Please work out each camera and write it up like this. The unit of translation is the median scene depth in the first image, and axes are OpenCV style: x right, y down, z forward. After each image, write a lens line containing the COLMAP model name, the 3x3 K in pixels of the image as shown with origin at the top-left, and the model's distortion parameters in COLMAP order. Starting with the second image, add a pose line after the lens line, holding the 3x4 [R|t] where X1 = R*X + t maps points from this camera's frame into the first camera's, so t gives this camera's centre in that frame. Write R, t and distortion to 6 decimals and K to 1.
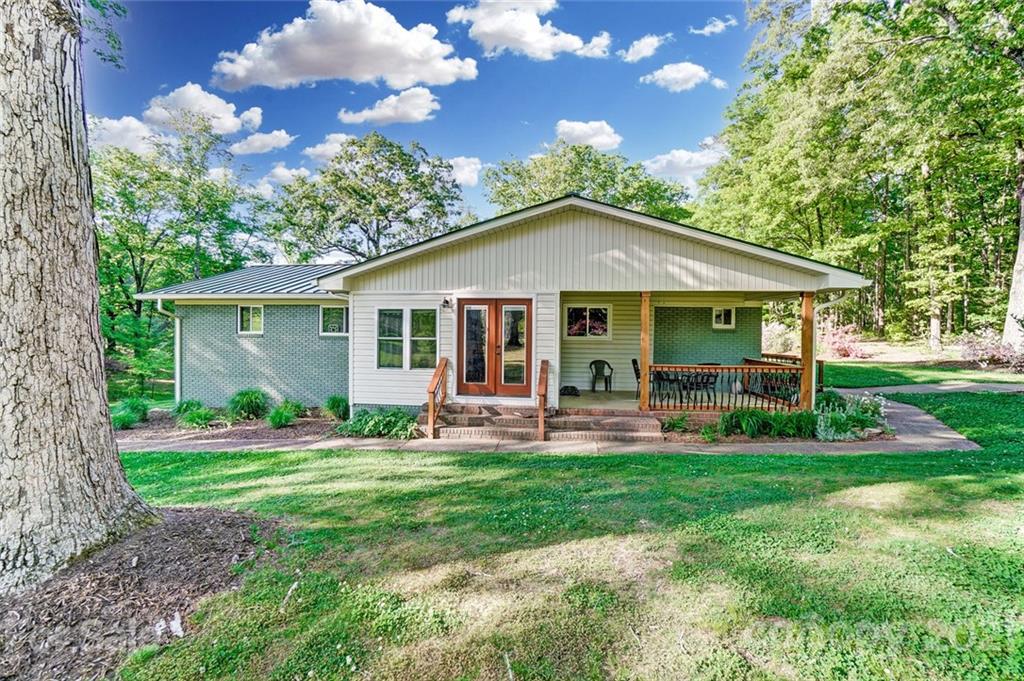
lens RADIAL K [[456.3, 0, 512.1], [0, 456.3, 335.6], [0, 0, 1]] dist [-0.050717, 0.012443]
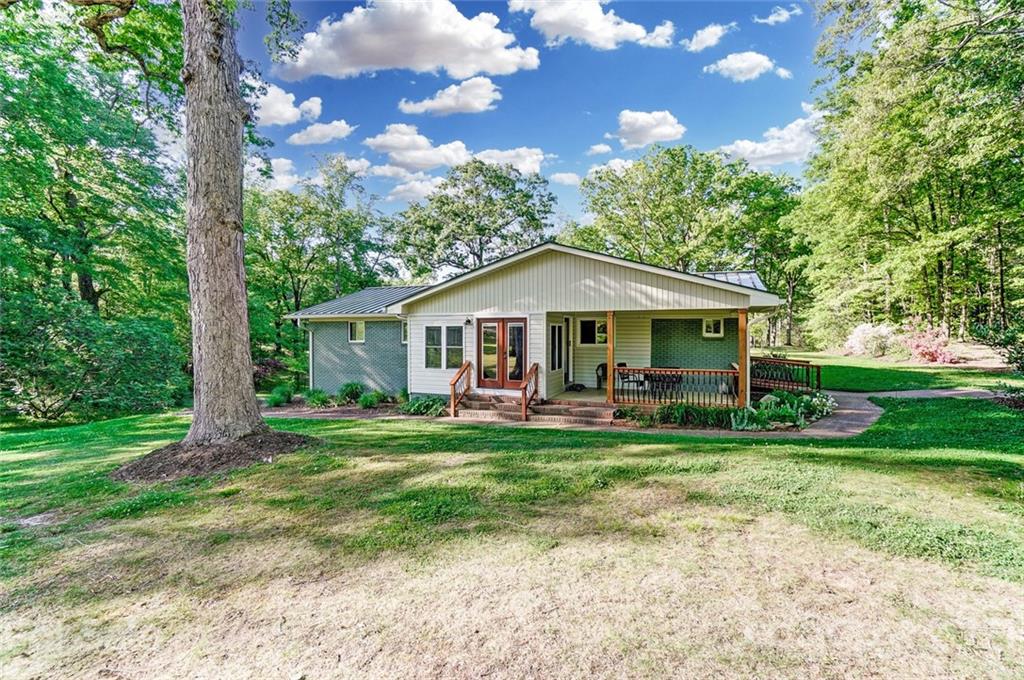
lens RADIAL K [[456.3, 0, 507.4], [0, 456.3, 334.0], [0, 0, 1]] dist [-0.050717, 0.012443]
pose [[0.963409, -0.008288, -0.267908, 0.272242], [0.006310, 0.999946, -0.008242, -0.017096], [0.267962, 0.006250, 0.963409, -0.250338]]
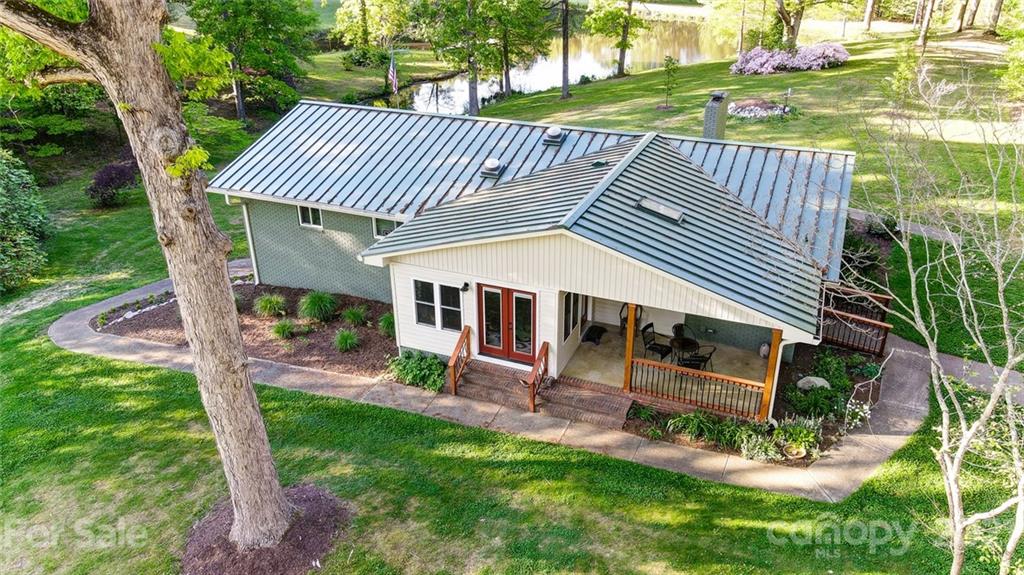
lens RADIAL K [[751.3, 0, 517.1], [0, 751.3, 296.5], [0, 0, 1]] dist [0.004307, 0.000044]
pose [[0.965189, 0.099234, -0.241999, 0.355013], [0.012830, 0.906156, 0.422749, -0.678858], [0.261240, -0.411138, 0.873338, -0.522331]]
